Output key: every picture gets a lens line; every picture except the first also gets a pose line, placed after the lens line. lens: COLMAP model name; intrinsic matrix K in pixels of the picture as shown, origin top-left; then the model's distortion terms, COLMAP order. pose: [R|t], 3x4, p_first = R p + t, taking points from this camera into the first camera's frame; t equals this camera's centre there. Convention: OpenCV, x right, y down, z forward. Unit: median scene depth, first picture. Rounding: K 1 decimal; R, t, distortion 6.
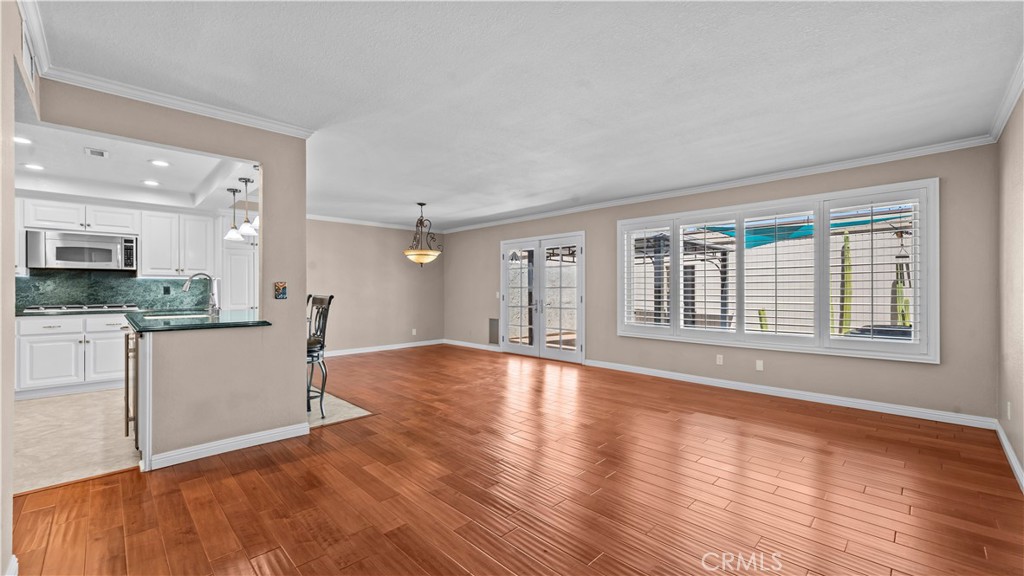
lens RADIAL K [[413.3, 0, 511.0], [0, 413.3, 289.3], [0, 0, 1]] dist [0.002376, -0.000799]
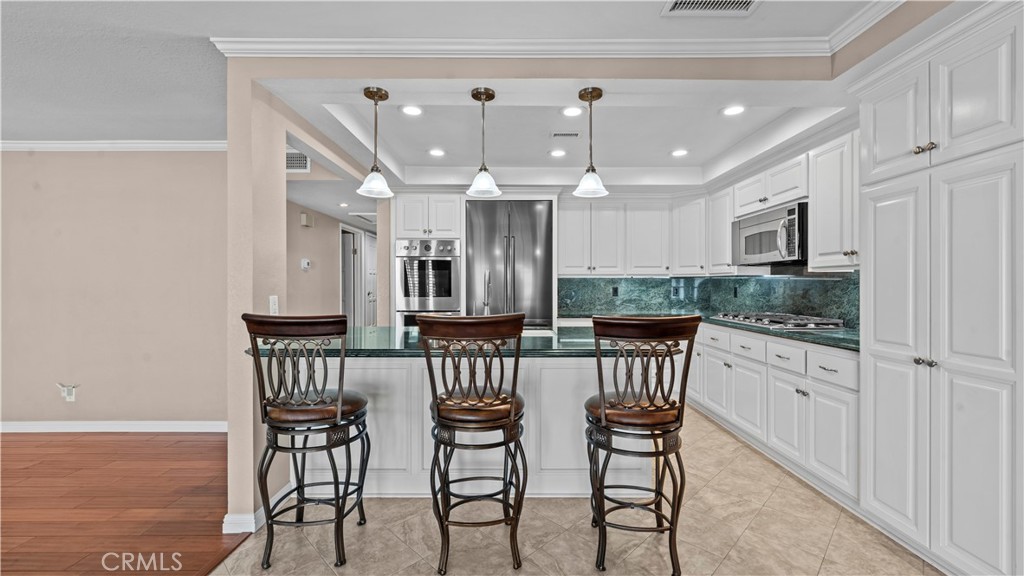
lens RADIAL K [[413.3, 0, 512.1], [0, 413.3, 285.8], [0, 0, 1]] dist [0.002376, -0.000799]
pose [[-0.699507, 0.000157, -0.714626, -0.215494], [0.000094, 1.000000, 0.000129, -0.010627], [0.714626, 0.000023, -0.699507, 1.060181]]
